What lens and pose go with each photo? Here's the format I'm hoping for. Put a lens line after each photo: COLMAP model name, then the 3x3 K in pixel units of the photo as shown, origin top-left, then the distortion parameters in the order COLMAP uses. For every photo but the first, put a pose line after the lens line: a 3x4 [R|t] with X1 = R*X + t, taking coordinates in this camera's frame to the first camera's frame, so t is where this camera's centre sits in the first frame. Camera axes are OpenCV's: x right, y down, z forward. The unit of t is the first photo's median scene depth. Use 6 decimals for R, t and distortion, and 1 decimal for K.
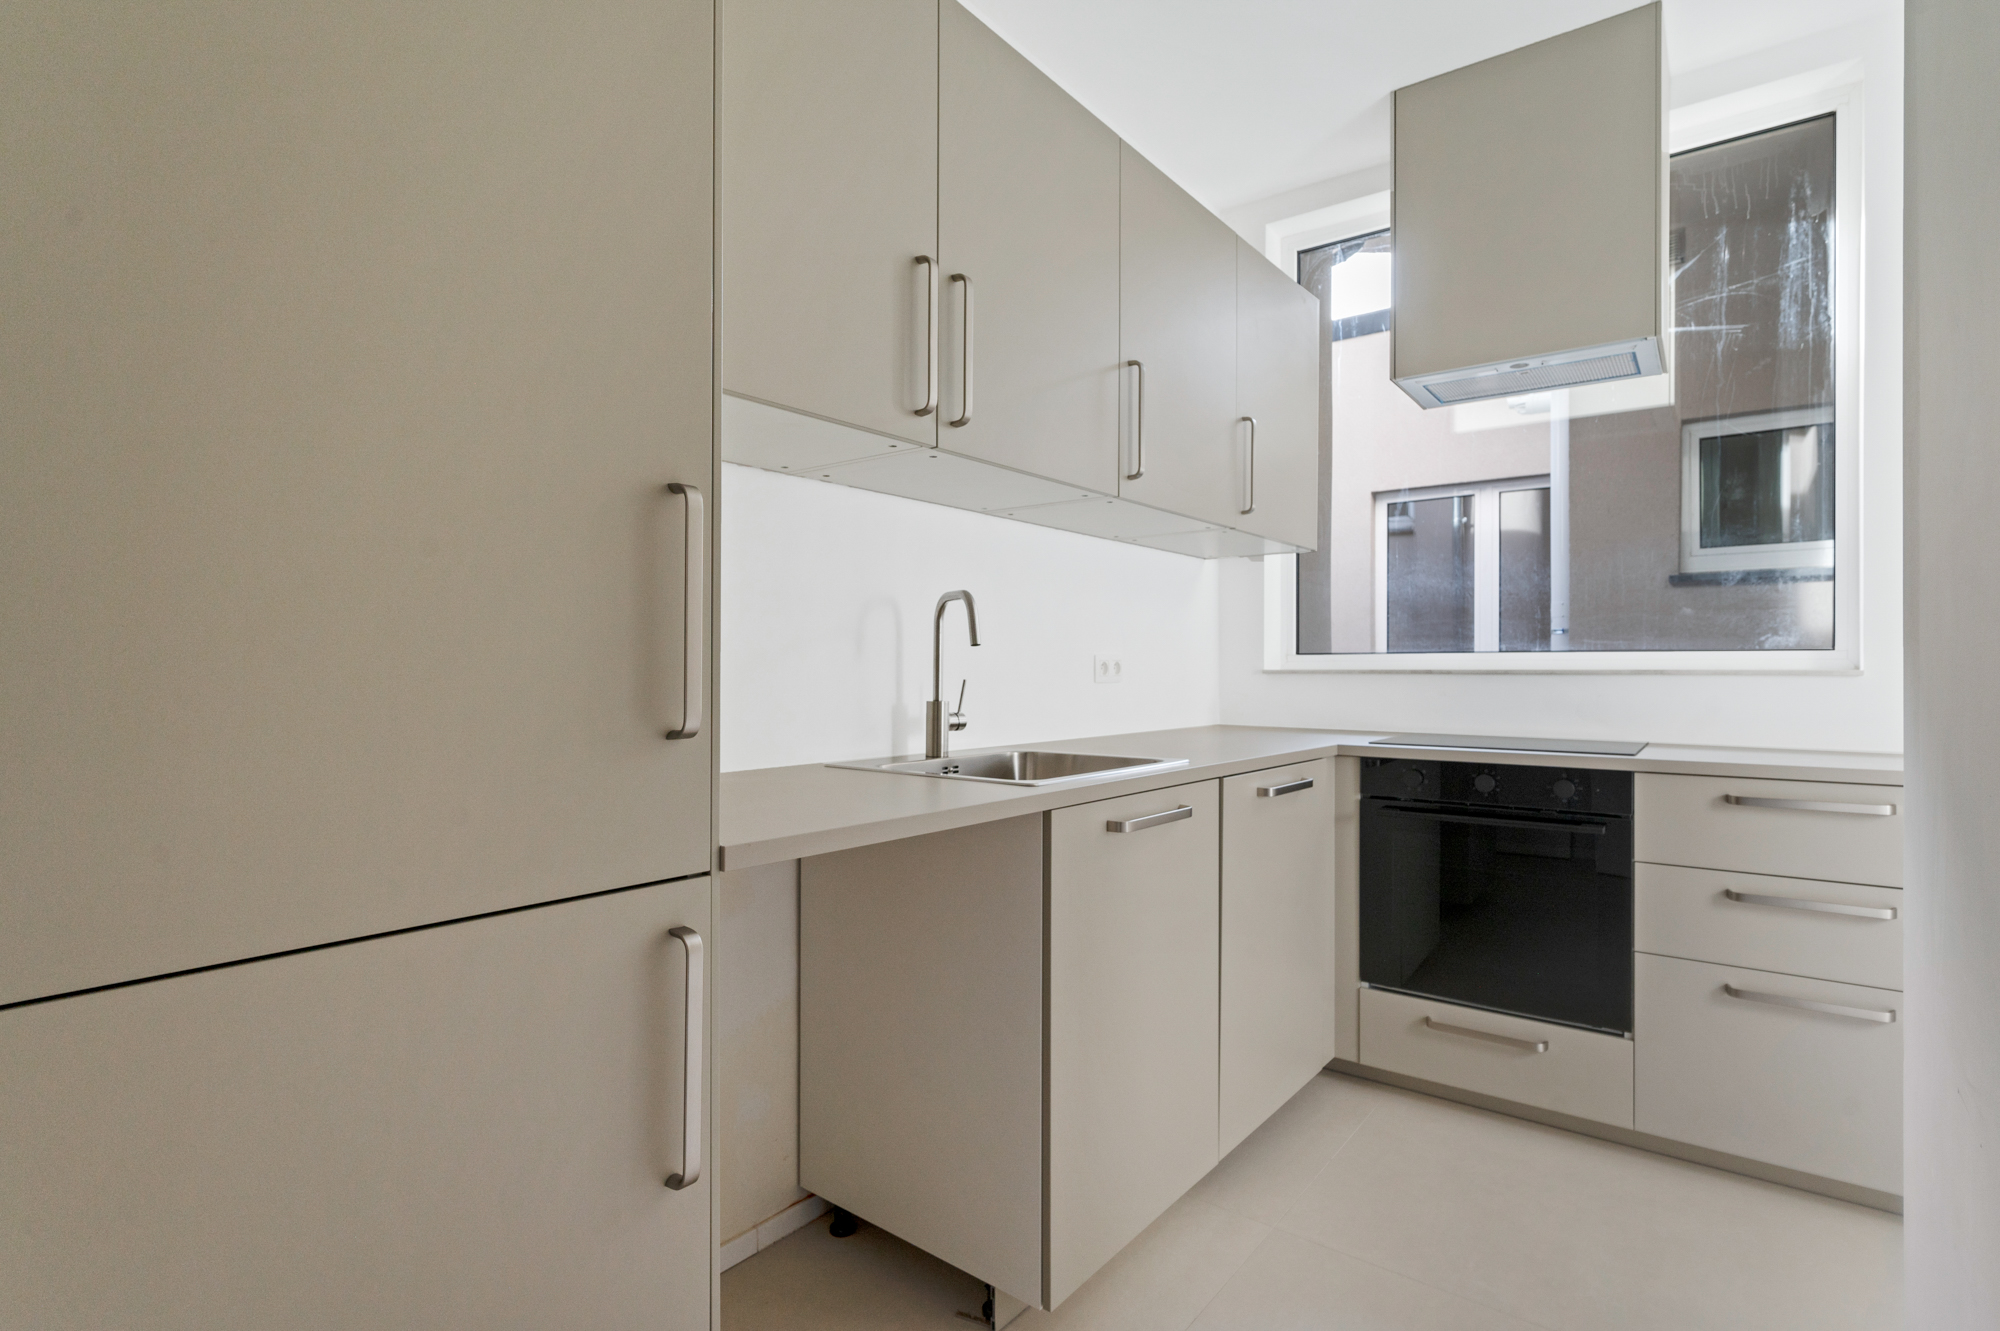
lens RADIAL K [[961.3, 0, 1003.4], [0, 961.3, 663.6], [0, 0, 1]] dist [0.000655, -0.001797]
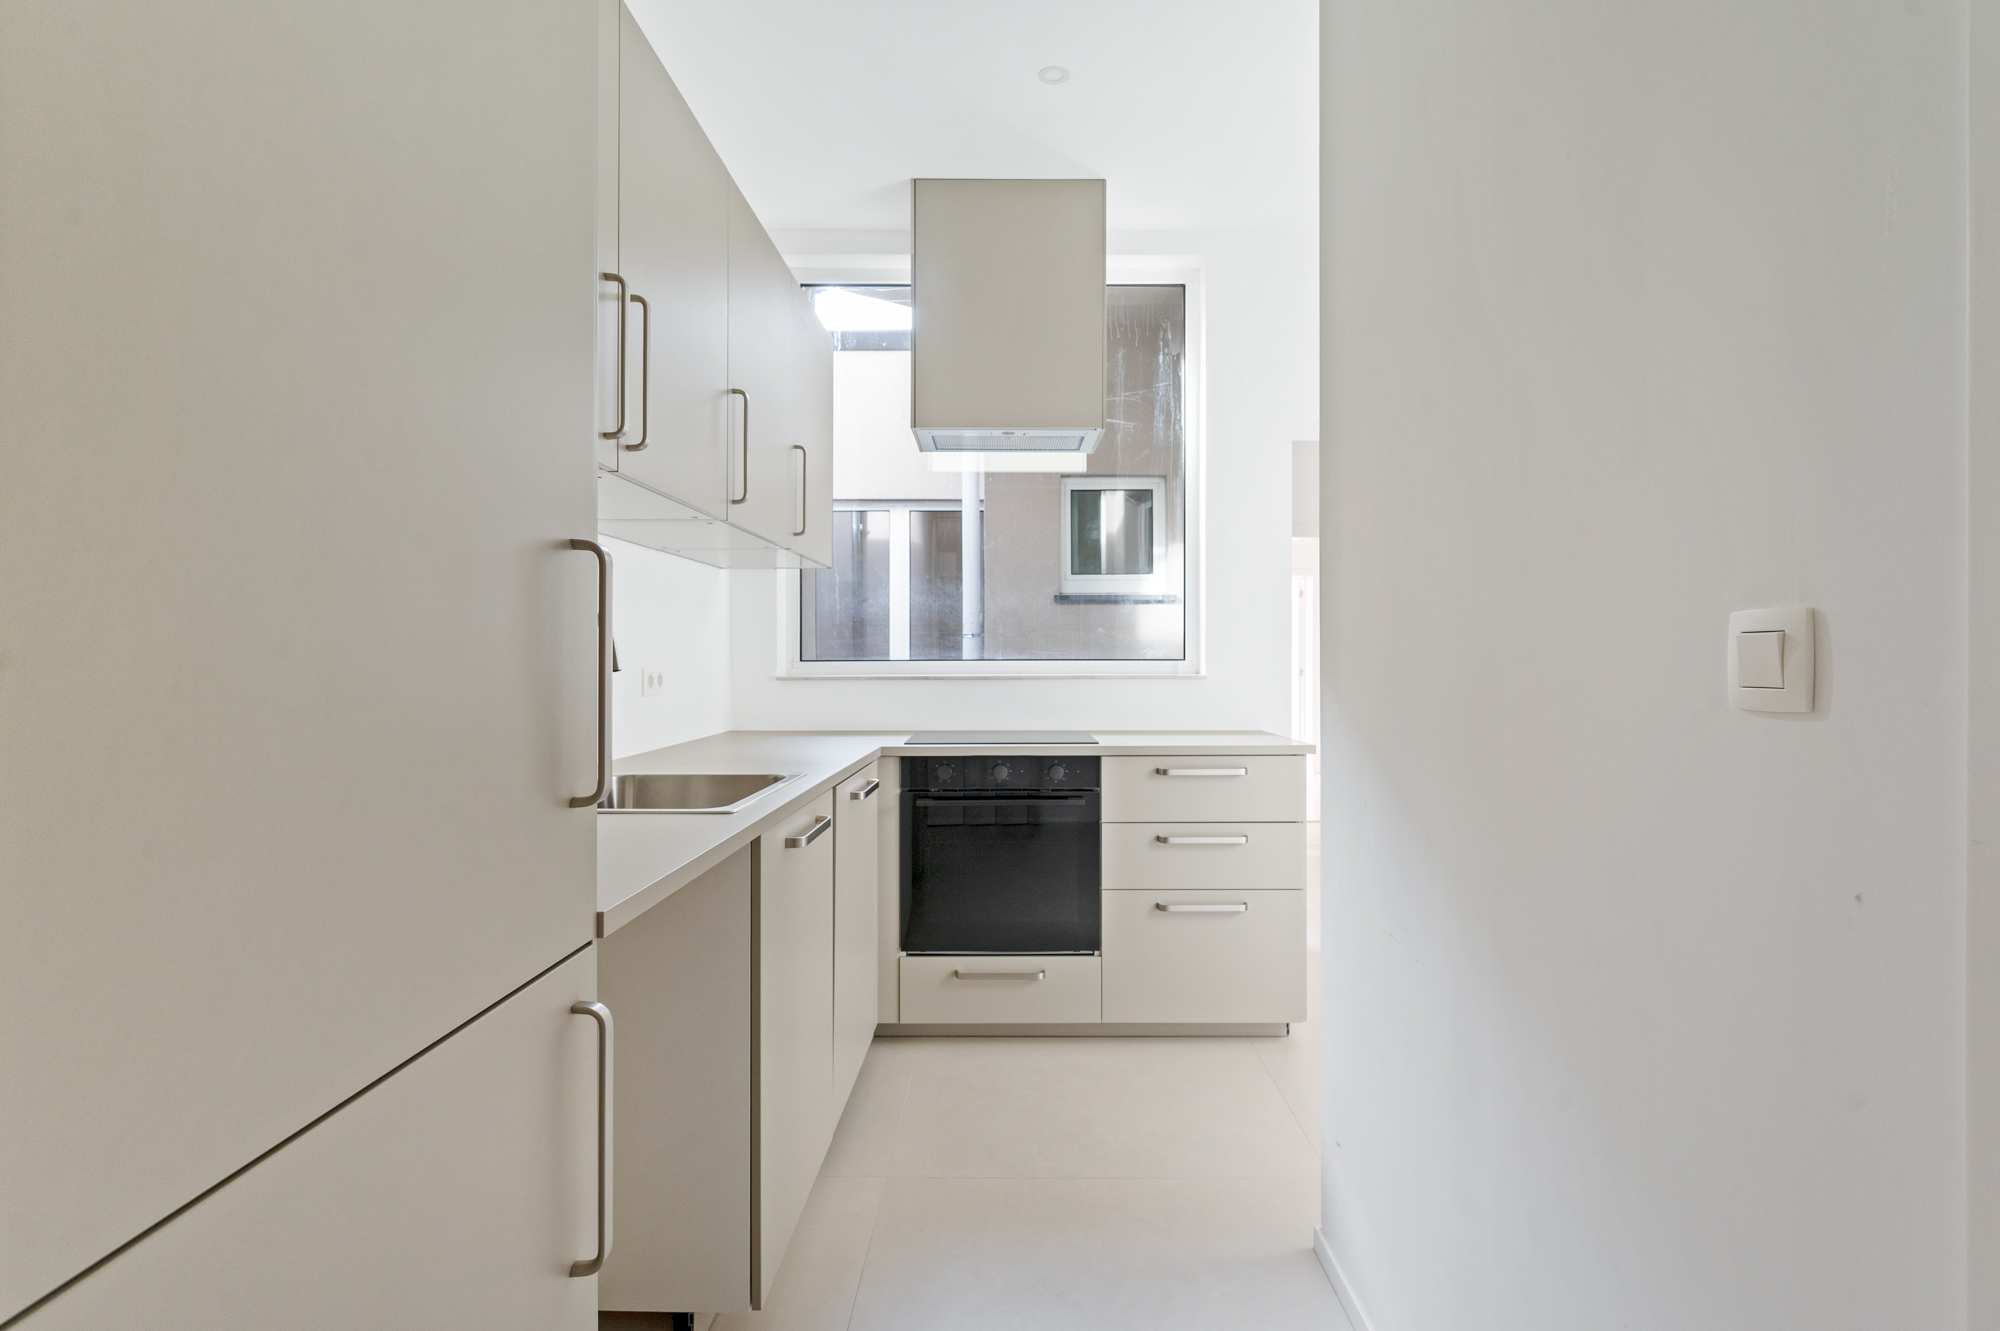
lens RADIAL K [[961.3, 0, 1026.8], [0, 961.3, 658.1], [0, 0, 1]] dist [0.000655, -0.001797]
pose [[0.800534, -0.004200, 0.599273, -0.192775], [0.002219, 0.999989, 0.004045, -0.024531], [-0.599284, -0.001908, 0.800534, -0.009077]]
